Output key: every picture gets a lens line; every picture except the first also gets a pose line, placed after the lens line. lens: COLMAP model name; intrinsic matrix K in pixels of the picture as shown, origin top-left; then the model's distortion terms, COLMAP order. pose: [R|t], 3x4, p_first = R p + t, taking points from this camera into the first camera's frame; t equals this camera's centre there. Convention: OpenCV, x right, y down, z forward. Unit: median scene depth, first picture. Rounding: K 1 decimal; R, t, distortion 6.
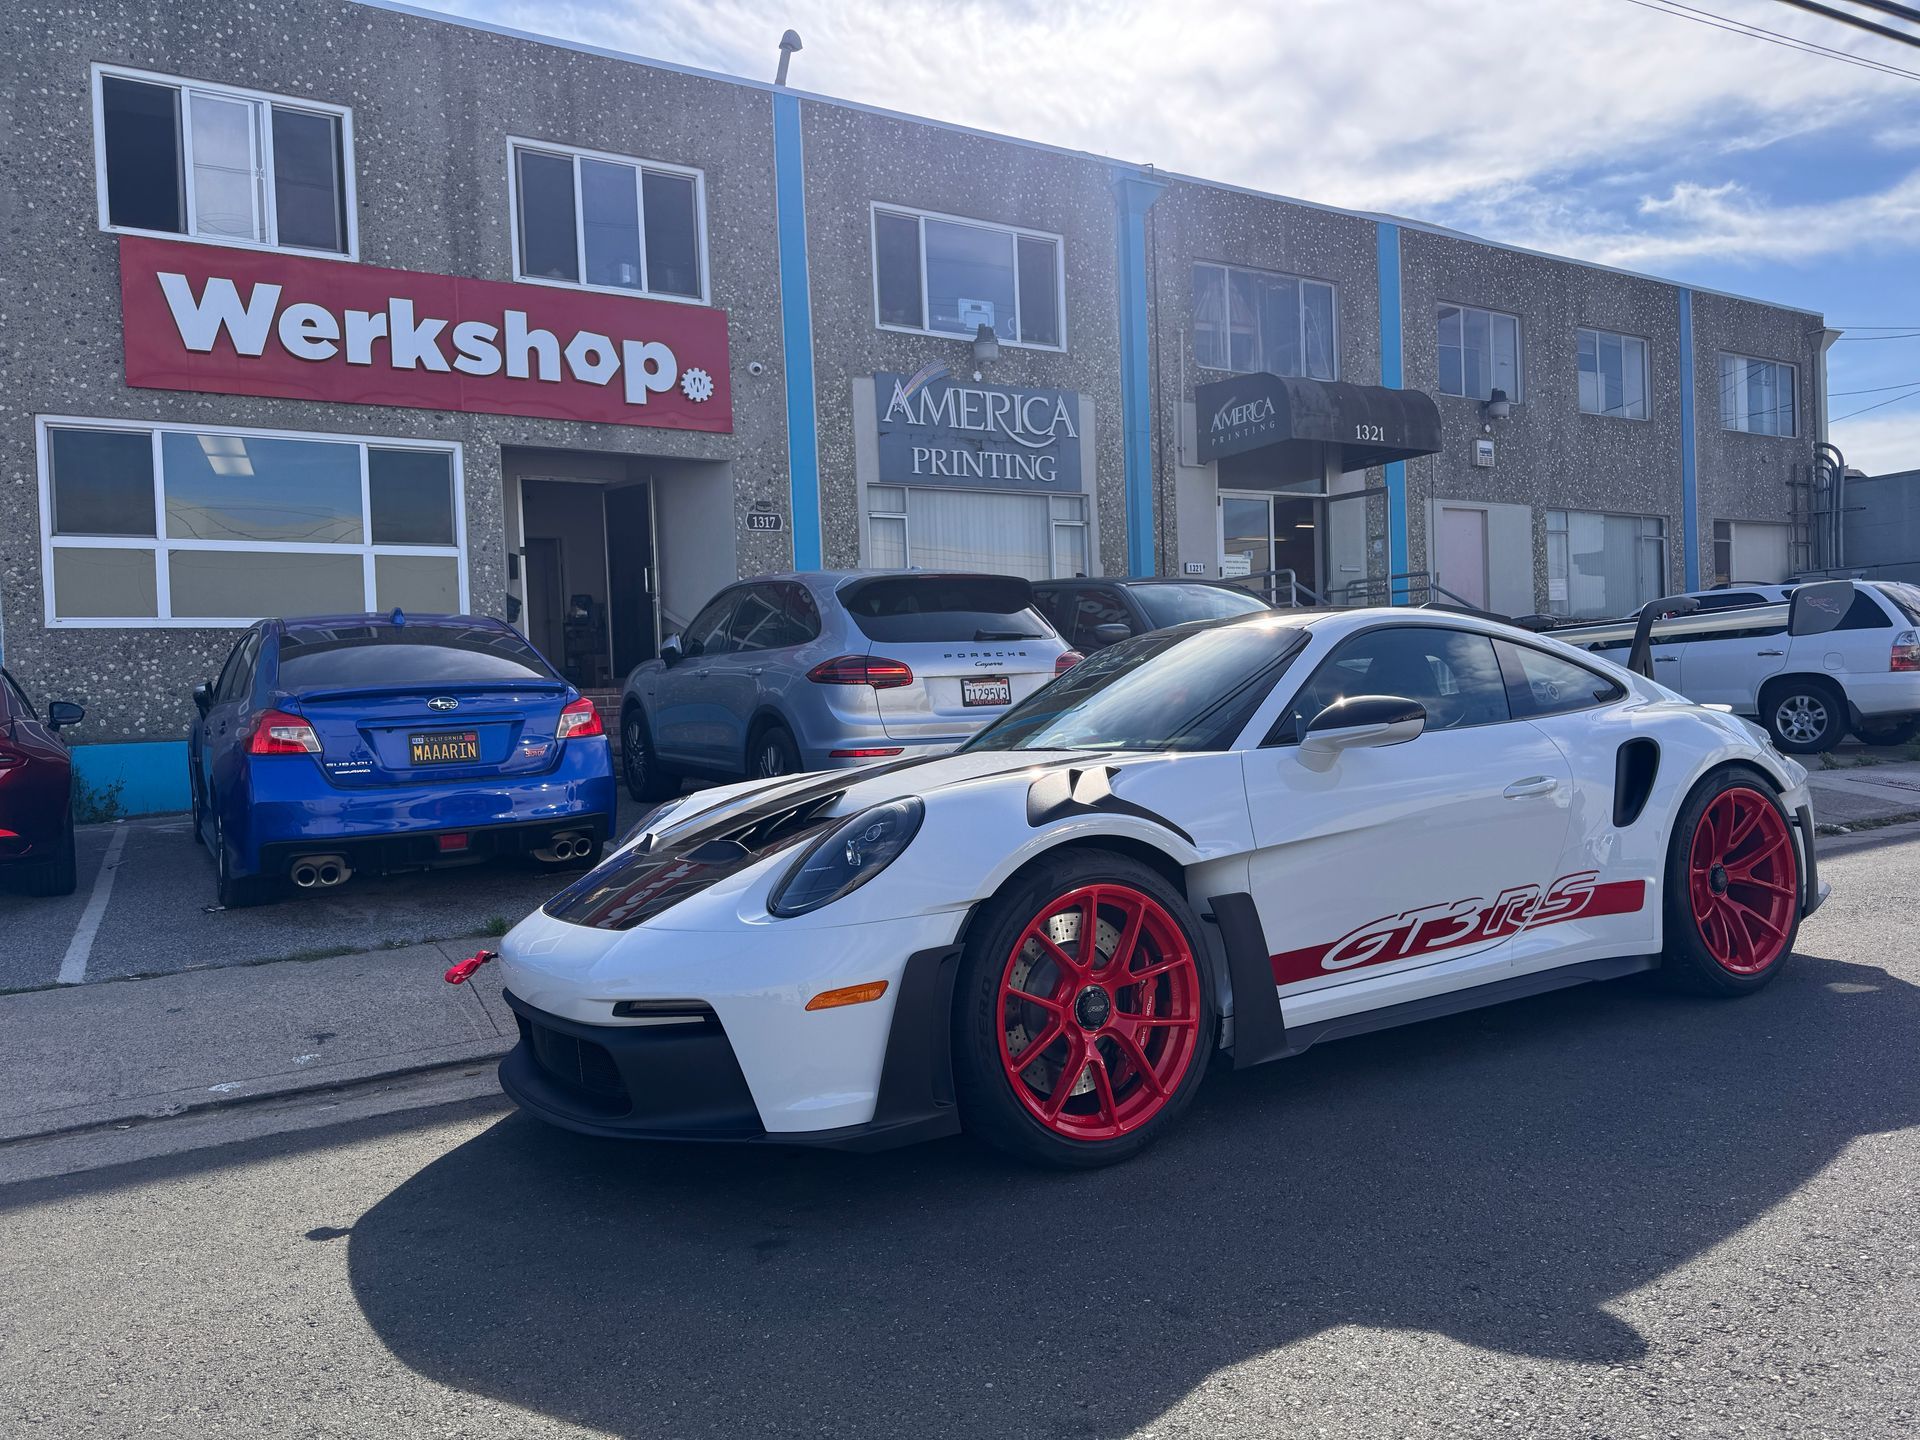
lens RADIAL K [[1358.5, 0, 960.0], [0, 1358.5, 720.0], [0, 0, 1]] dist [0.115893, -0.183280]
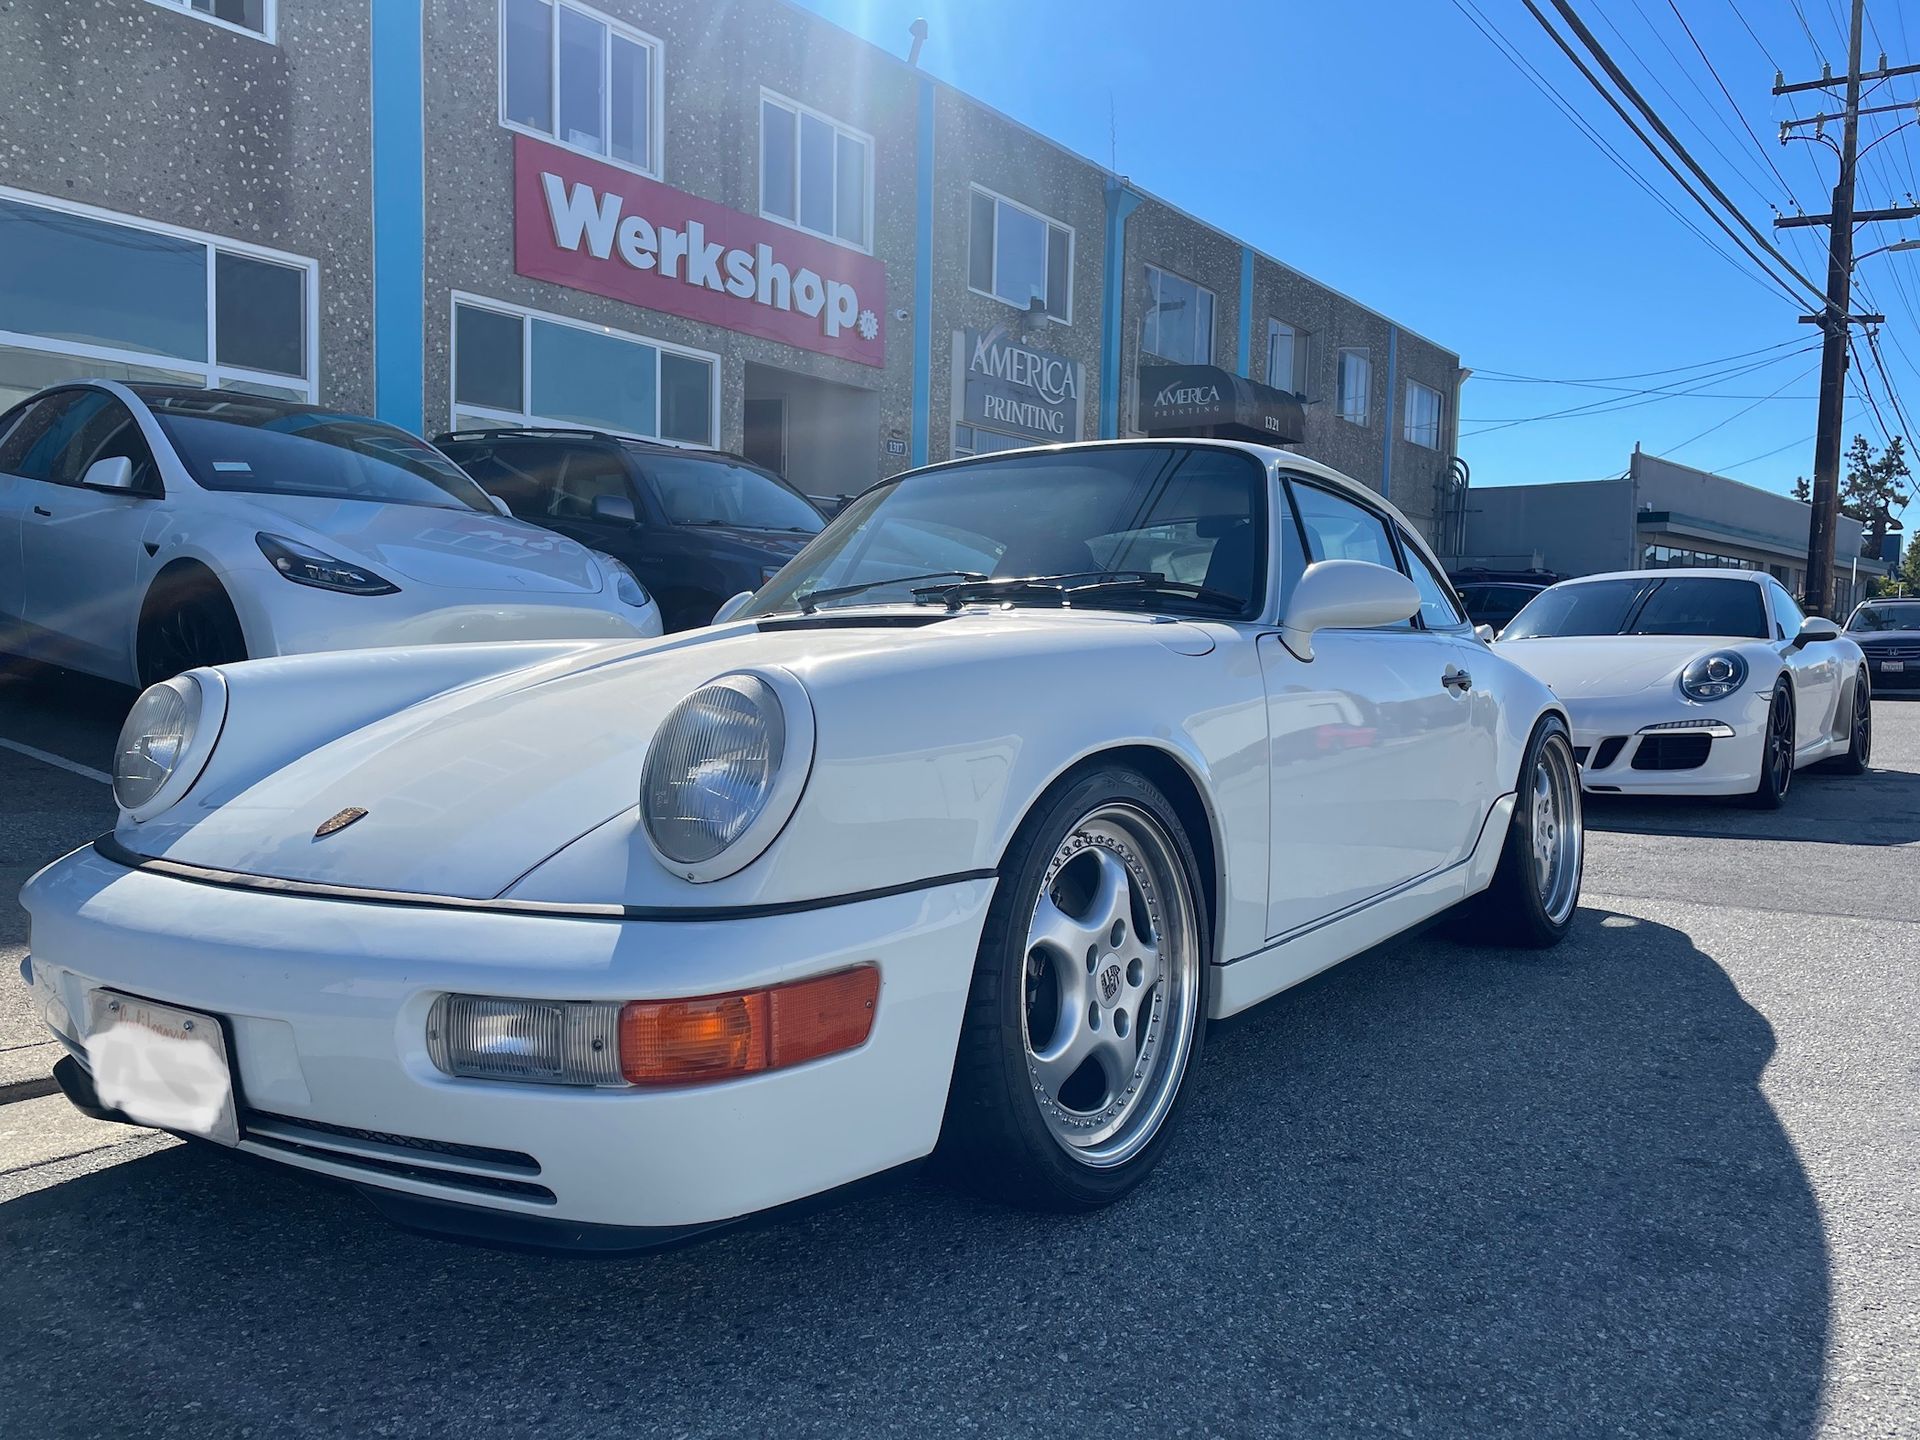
lens RADIAL K [[1438.4, 0, 960.0], [0, 1438.4, 720.0], [0, 0, 1]] dist [0.112699, -0.193366]
pose [[0.922209, 0.038355, 0.384785, -0.605798], [-0.057202, 0.997652, 0.037650, 0.042787], [-0.382437, -0.056732, 0.922238, -0.196577]]
